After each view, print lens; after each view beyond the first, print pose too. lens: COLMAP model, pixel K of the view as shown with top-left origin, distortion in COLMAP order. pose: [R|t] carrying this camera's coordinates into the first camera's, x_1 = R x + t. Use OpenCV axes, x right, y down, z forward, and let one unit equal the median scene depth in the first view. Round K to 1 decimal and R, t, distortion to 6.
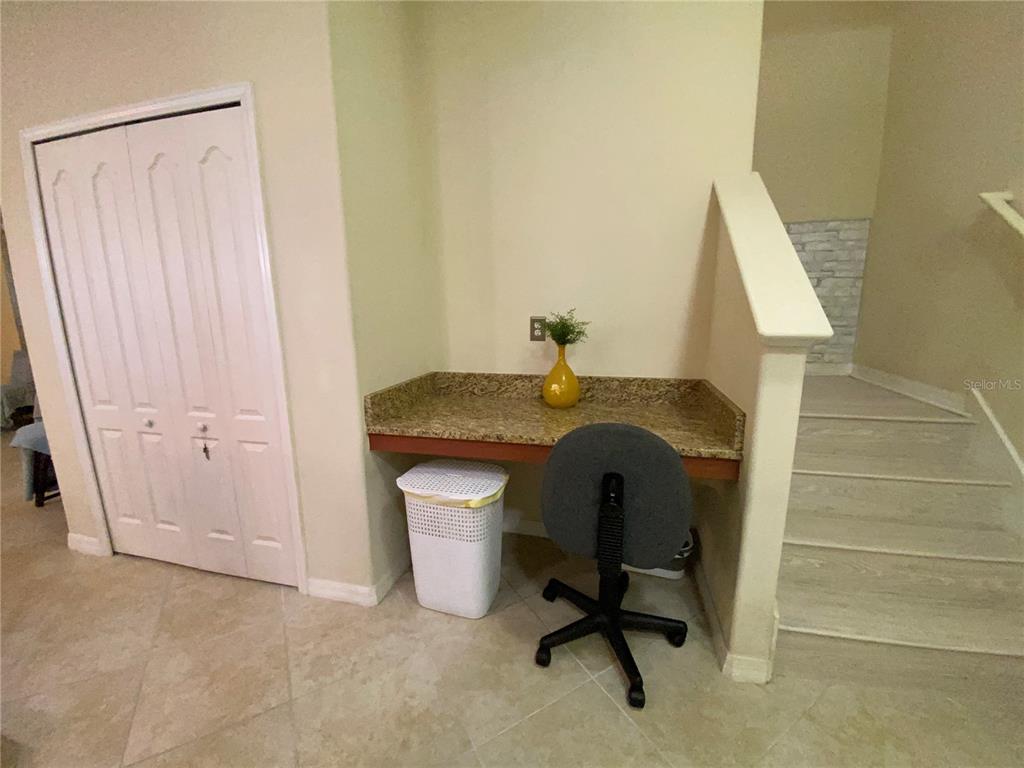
lens RADIAL K [[411.7, 0, 511.0], [0, 411.7, 384.1], [0, 0, 1]] dist [0.005614, -0.009079]
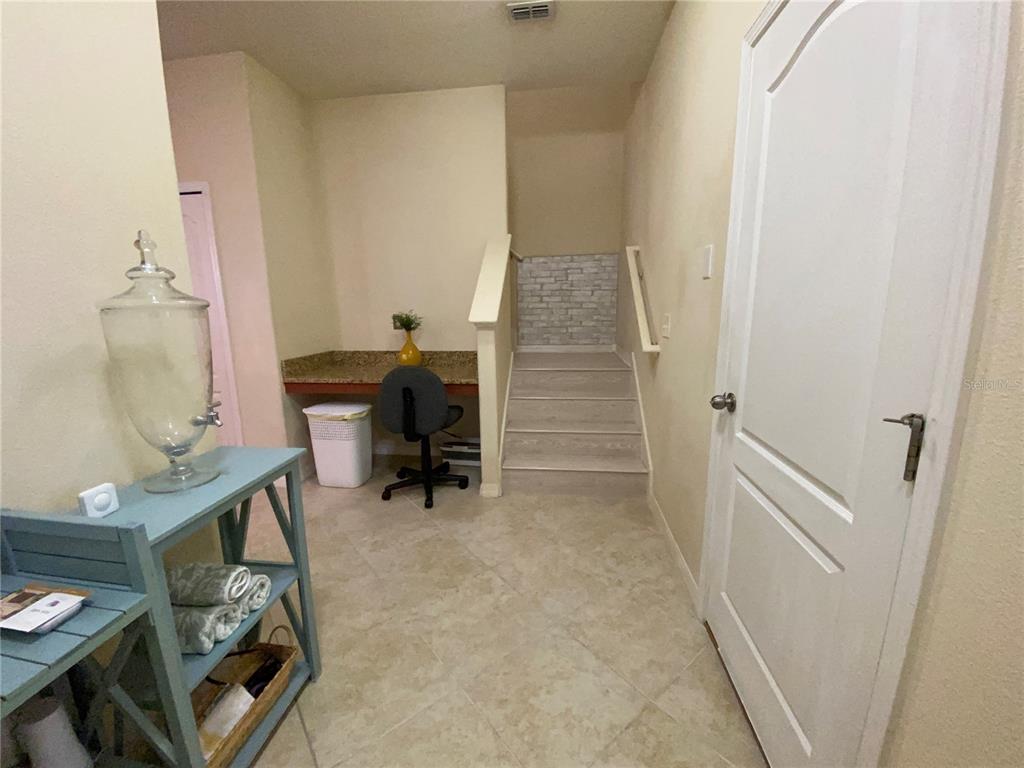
lens RADIAL K [[411.7, 0, 514.3], [0, 411.7, 382.0], [0, 0, 1]] dist [0.005614, -0.009079]
pose [[0.988844, -0.024151, 0.146987, 0.331441], [0.025127, 0.999673, -0.004783, 0.145251], [-0.146823, 0.008423, 0.989127, -0.794508]]
